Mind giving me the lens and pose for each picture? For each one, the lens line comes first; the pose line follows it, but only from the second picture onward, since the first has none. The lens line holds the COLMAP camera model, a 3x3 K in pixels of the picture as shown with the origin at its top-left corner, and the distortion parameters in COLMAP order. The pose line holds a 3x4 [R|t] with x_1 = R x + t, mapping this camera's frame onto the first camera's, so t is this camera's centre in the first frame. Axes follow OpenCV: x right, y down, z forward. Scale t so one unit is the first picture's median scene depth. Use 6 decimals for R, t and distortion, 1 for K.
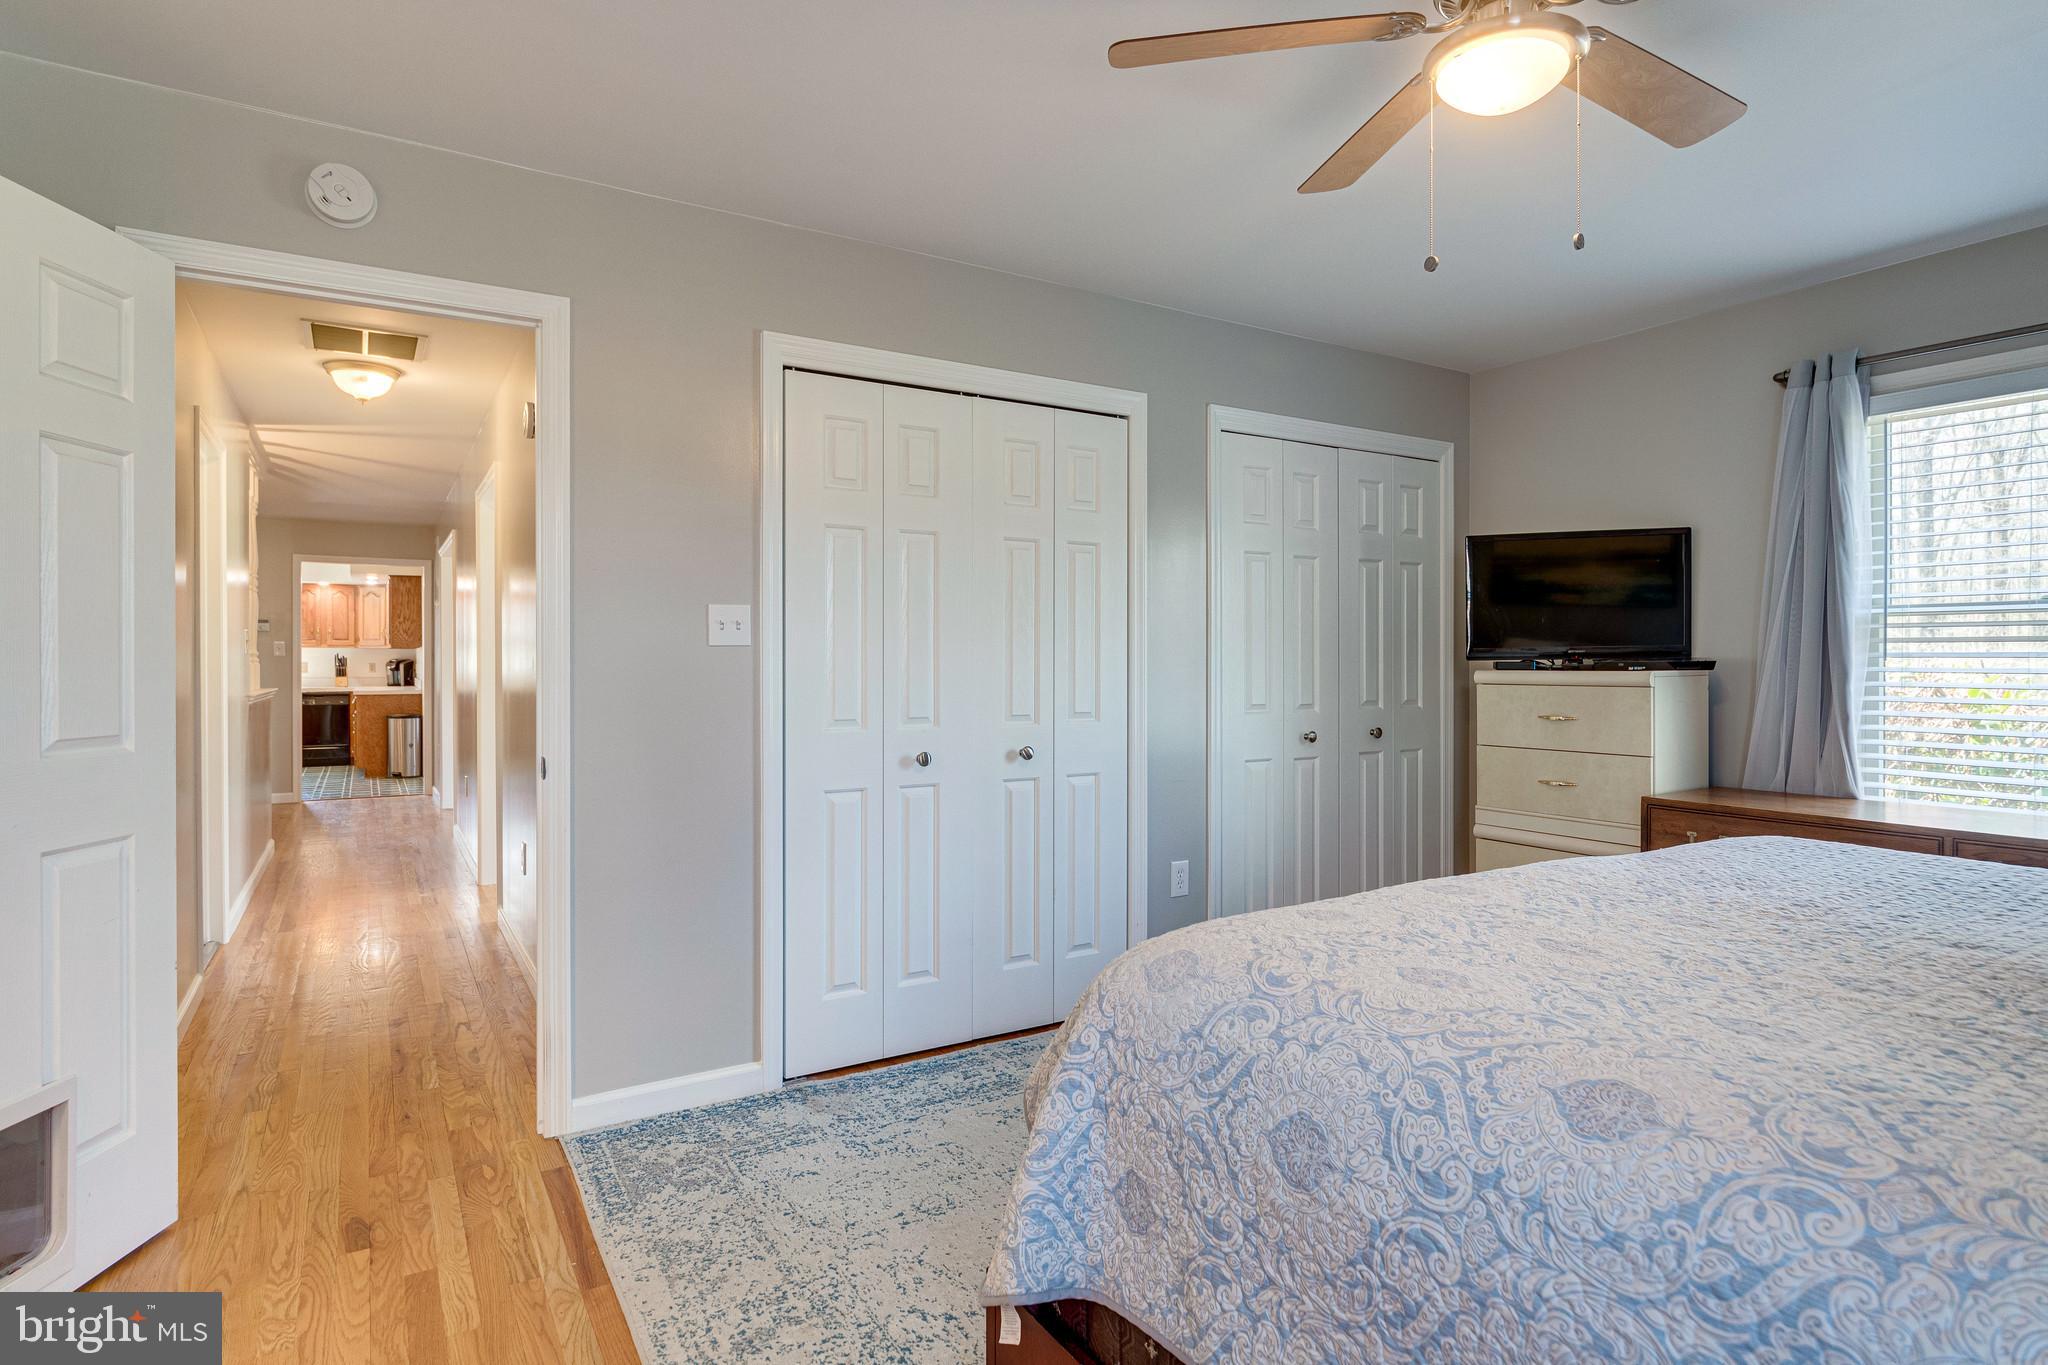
lens RADIAL K [[1076.7, 0, 1025.4], [0, 1076.7, 669.7], [0, 0, 1]] dist [0.000387, -0.000590]
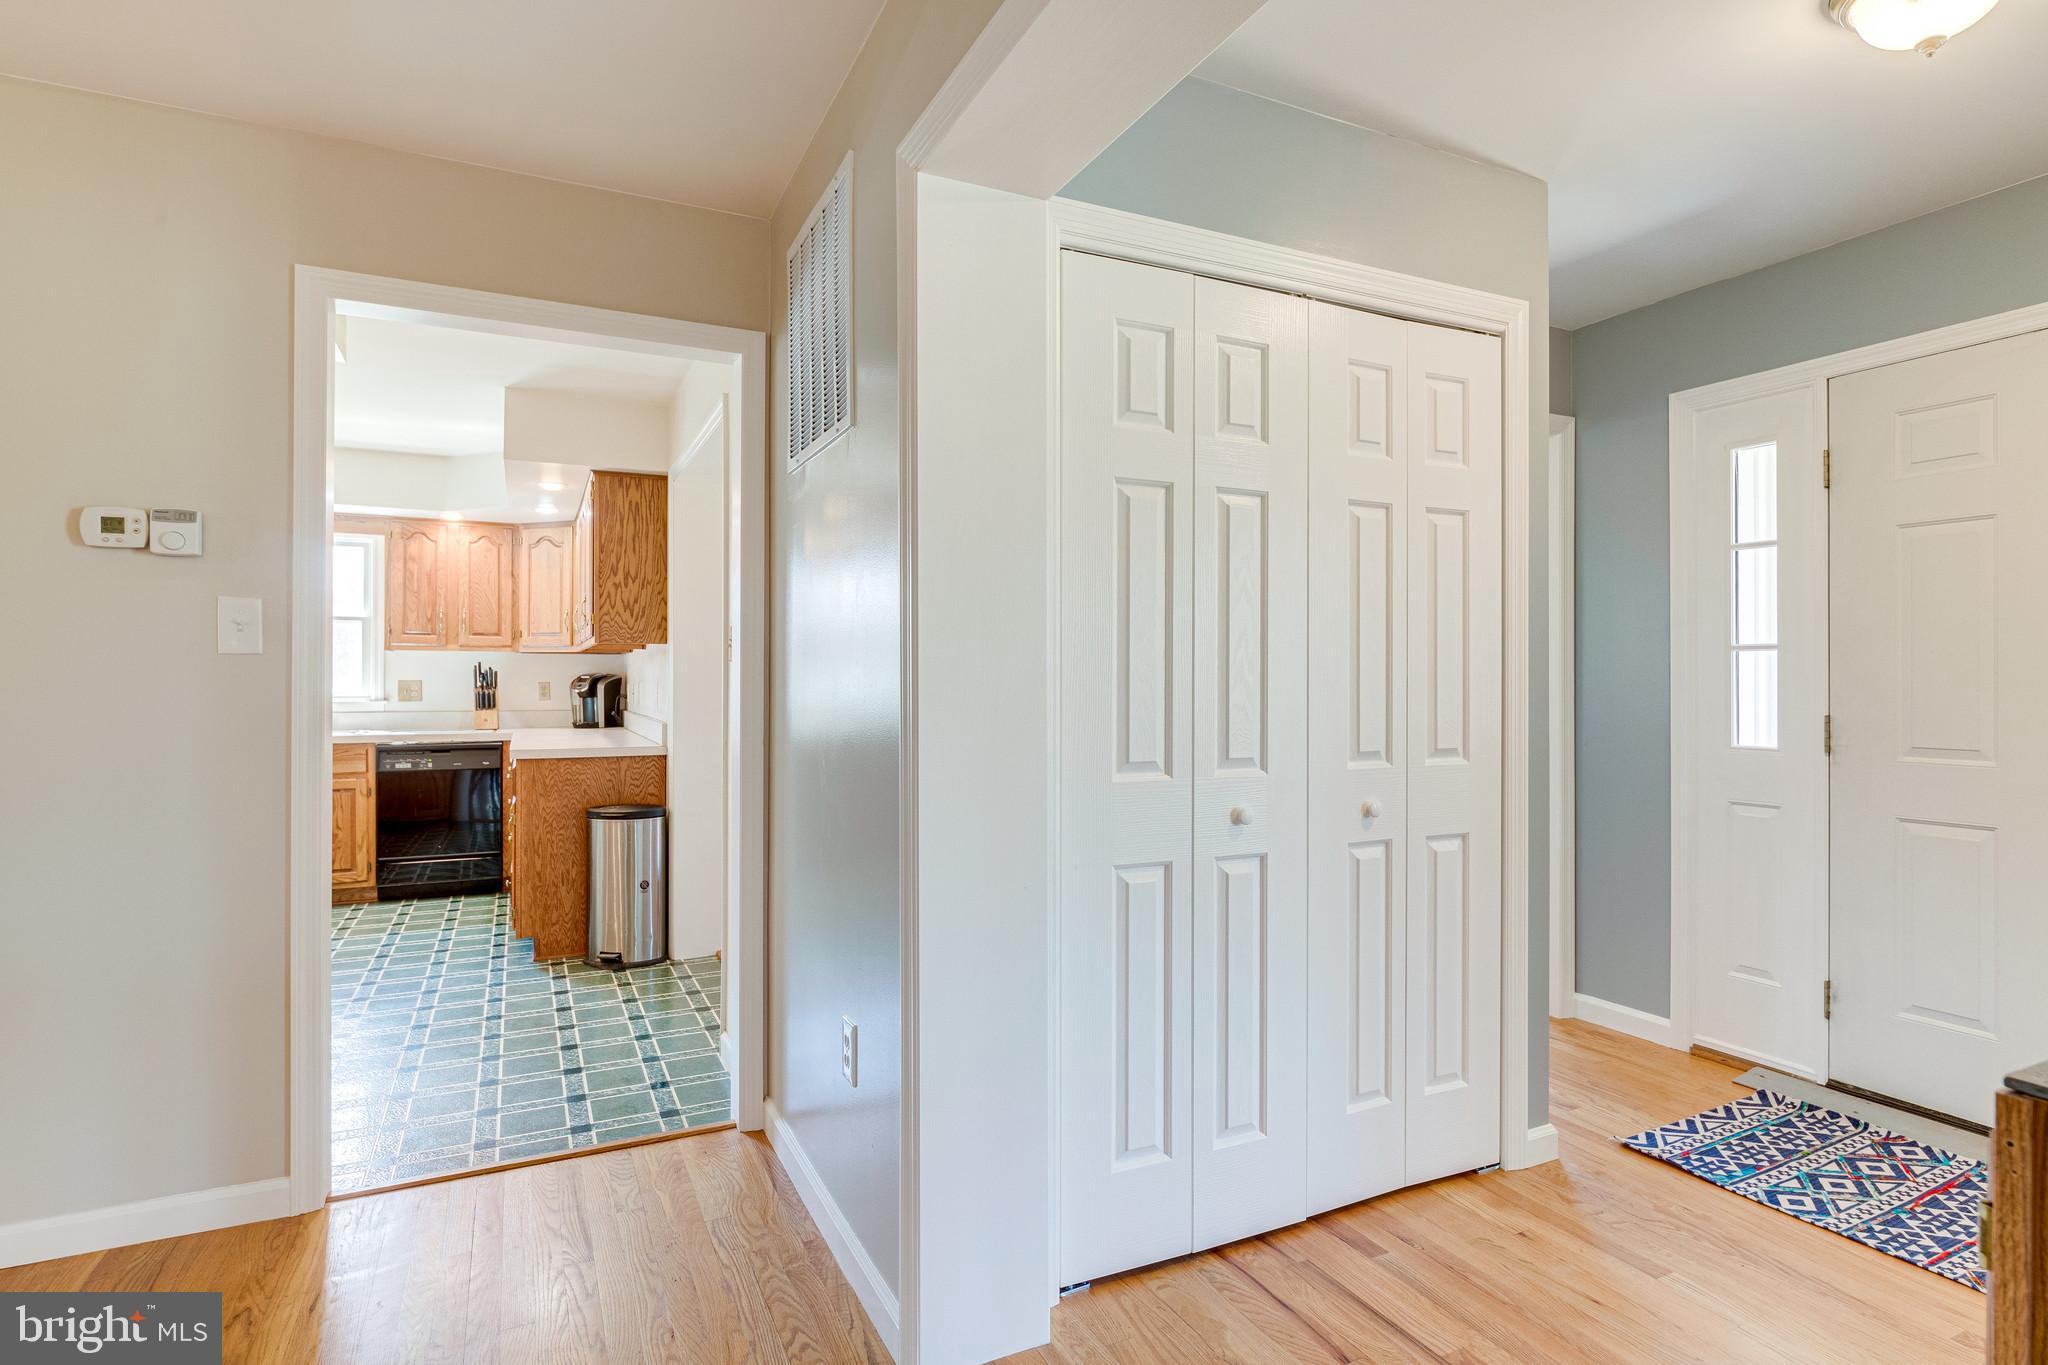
lens RADIAL K [[1042.2, 0, 1015.2], [0, 1042.2, 685.5], [0, 0, 1]] dist [0.000738, 0.000458]
pose [[0.994564, 0.003599, -0.104060, -0.345126], [-0.003944, 0.999987, -0.003108, -0.003851], [0.104048, 0.003502, 0.994566, 0.550977]]
